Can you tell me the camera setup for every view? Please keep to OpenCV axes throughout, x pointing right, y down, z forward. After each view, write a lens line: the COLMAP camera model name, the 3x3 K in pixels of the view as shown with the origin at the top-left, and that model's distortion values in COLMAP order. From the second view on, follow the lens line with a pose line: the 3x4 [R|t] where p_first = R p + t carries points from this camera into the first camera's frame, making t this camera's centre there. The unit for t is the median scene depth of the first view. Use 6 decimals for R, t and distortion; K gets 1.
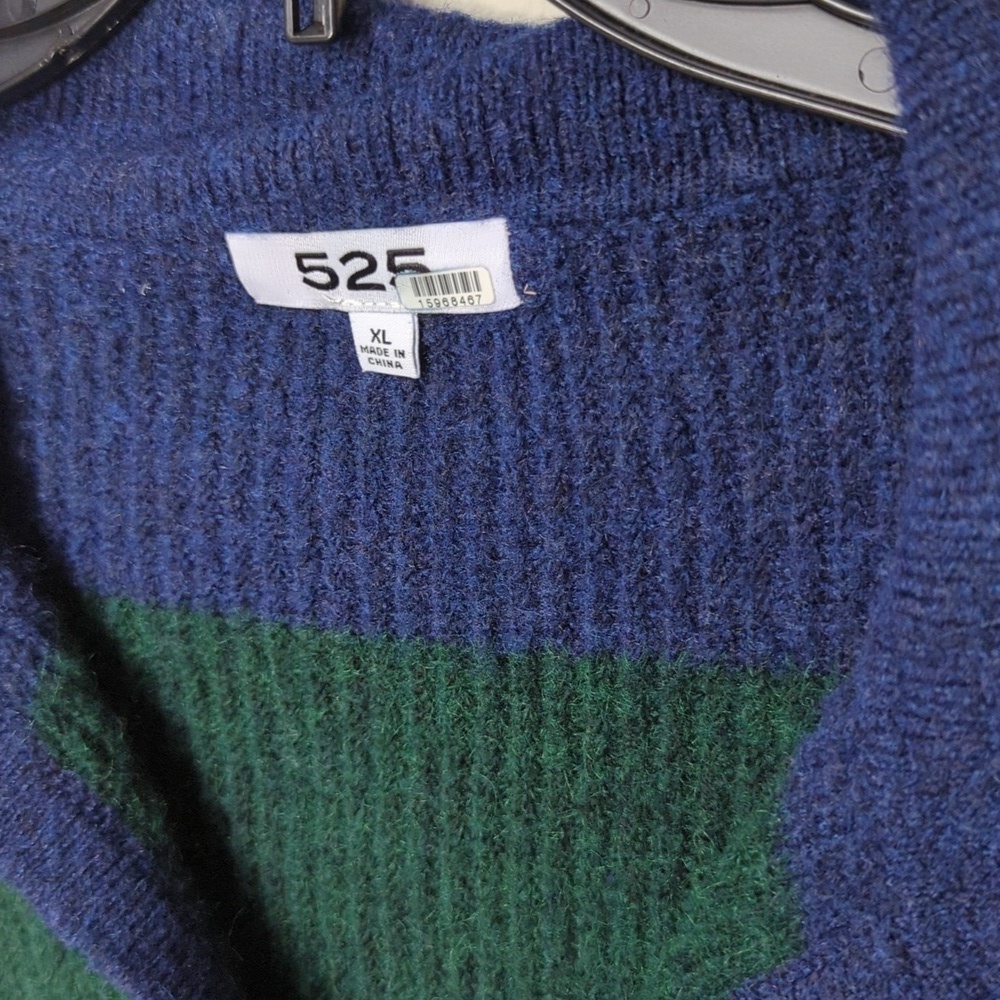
lens RADIAL K [[1644.4, 0, 521.7], [0, 1644.4, 508.5], [0, 0, 1]] dist [0.184768, -0.828352]
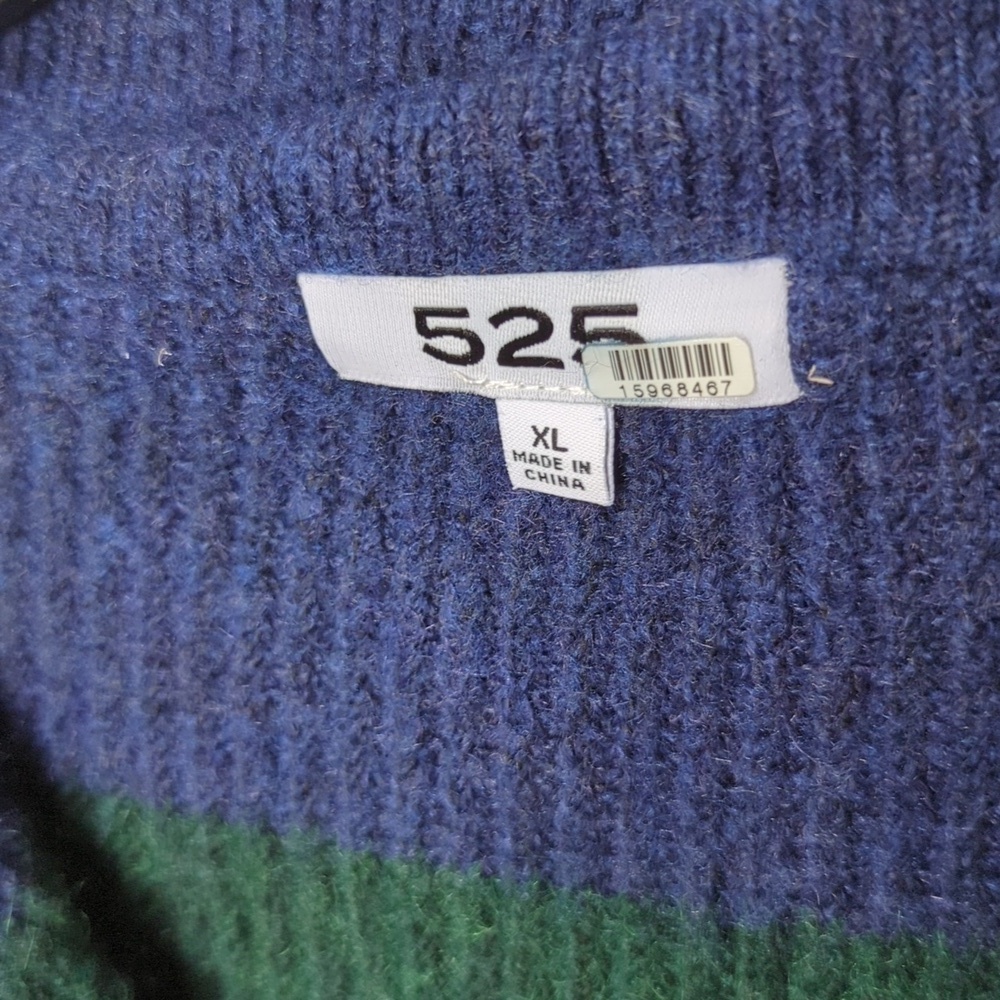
lens RADIAL K [[1594.8, 0, 500.0], [0, 1594.8, 500.0], [0, 0, 1]] dist [0.138313, -0.829760]
pose [[0.999072, -0.008042, 0.042308, -0.129684], [0.006230, 0.999065, 0.042784, -0.106825], [-0.042613, -0.042481, 0.998188, 0.395782]]
